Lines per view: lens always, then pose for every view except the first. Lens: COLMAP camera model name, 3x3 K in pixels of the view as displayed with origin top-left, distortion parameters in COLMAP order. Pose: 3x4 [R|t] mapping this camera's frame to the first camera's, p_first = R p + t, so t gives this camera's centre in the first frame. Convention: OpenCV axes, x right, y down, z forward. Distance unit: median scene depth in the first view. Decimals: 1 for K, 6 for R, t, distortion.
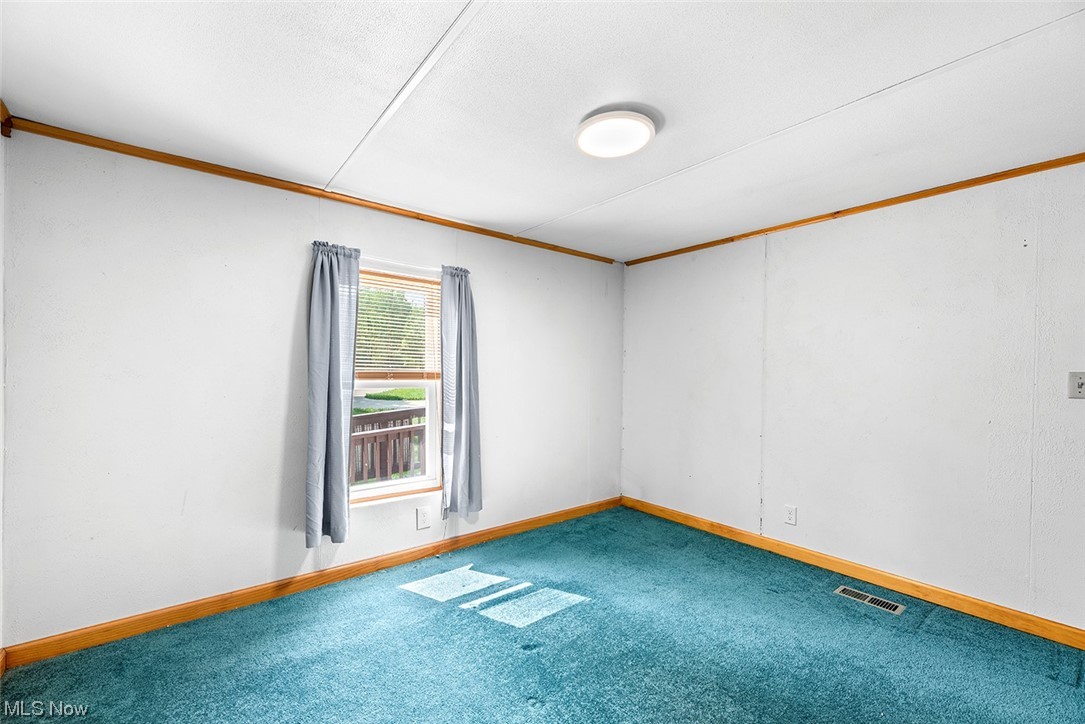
lens RADIAL K [[439.6, 0, 545.6], [0, 439.6, 380.4], [0, 0, 1]] dist [0.000884, -0.001299]
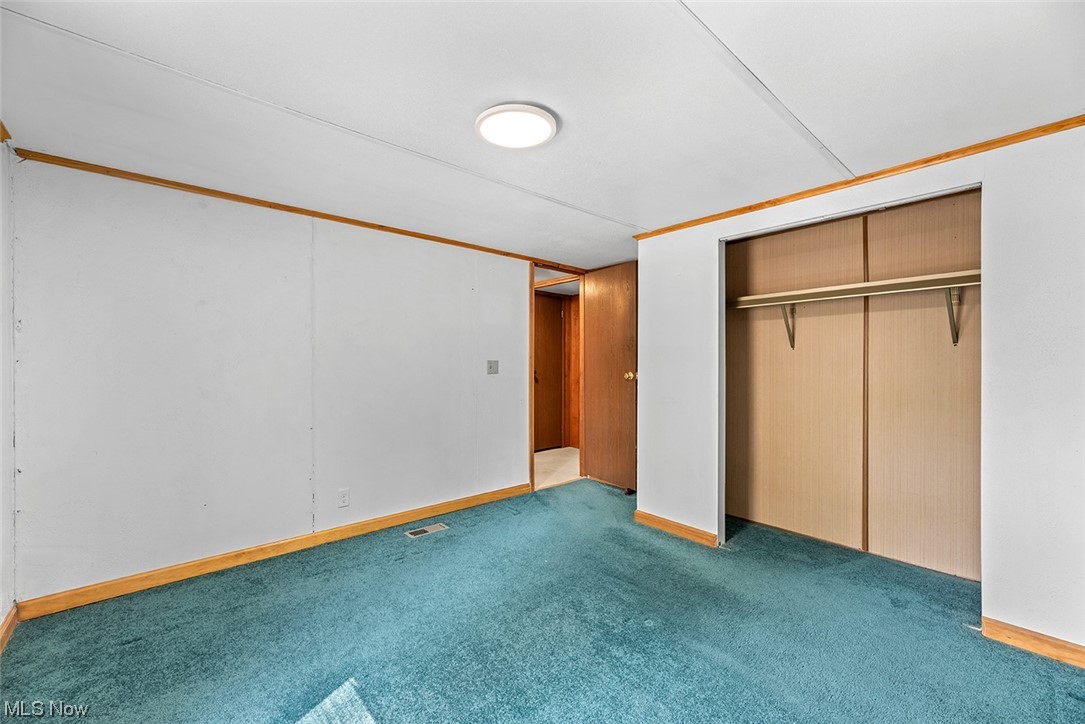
lens RADIAL K [[439.6, 0, 542.3], [0, 439.6, 363.3], [0, 0, 1]] dist [0.000884, -0.001299]
pose [[-0.047512, -0.012356, 0.998794, -0.518135], [0.015583, 0.999793, 0.013109, -0.019810], [-0.998749, 0.016187, -0.047309, 0.592268]]
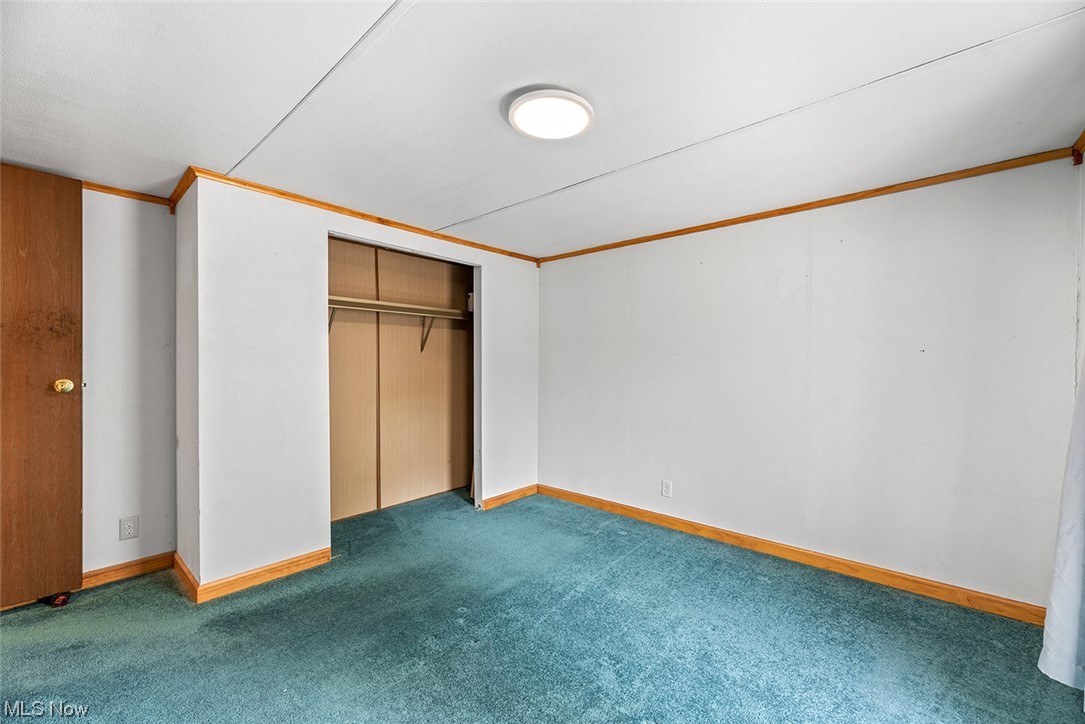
lens RADIAL K [[439.6, 0, 538.6], [0, 439.6, 365.9], [0, 0, 1]] dist [0.000884, -0.001299]
pose [[-0.985285, -0.012045, -0.170493, 0.201052], [-0.015037, 0.999755, 0.016268, -0.016825], [0.170255, 0.018592, -0.985225, 1.158266]]
